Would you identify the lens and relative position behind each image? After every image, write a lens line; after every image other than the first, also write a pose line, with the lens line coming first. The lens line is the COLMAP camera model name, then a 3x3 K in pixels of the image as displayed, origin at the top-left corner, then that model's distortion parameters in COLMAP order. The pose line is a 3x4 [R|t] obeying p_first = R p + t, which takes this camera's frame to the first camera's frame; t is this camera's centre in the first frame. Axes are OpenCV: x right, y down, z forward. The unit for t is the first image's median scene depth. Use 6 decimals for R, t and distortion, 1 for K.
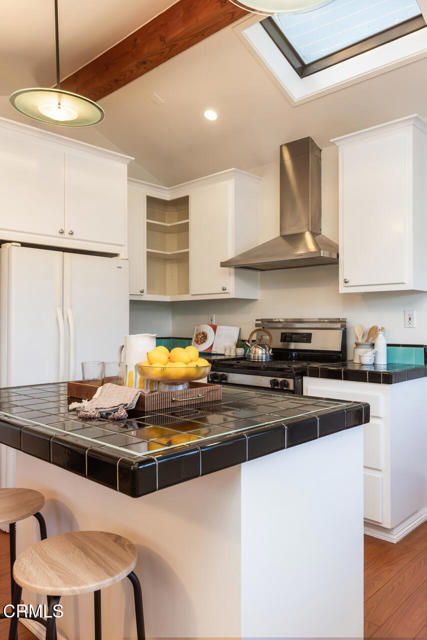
lens RADIAL K [[485.2, 0, 213.5], [0, 485.2, 320.0], [0, 0, 1]] dist [-0.001642, 0.000080]
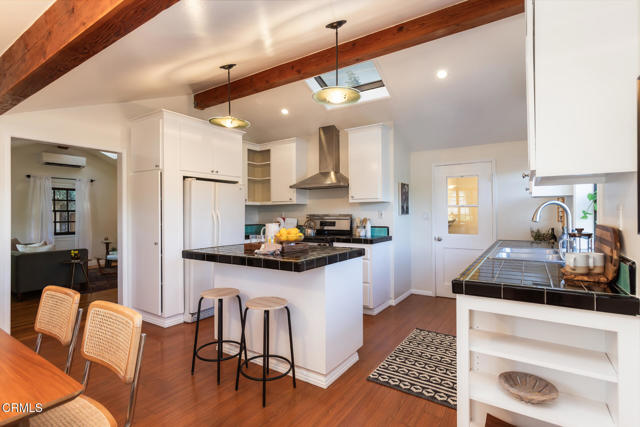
lens RADIAL K [[321.7, 0, 314.4], [0, 321.7, 212.5], [0, 0, 1]] dist [-0.027251, 0.027934]
pose [[0.985610, -0.005256, 0.168956, -0.108621], [0.005235, 0.999986, 0.000569, -0.011744], [-0.168957, 0.000324, 0.985623, -0.302424]]
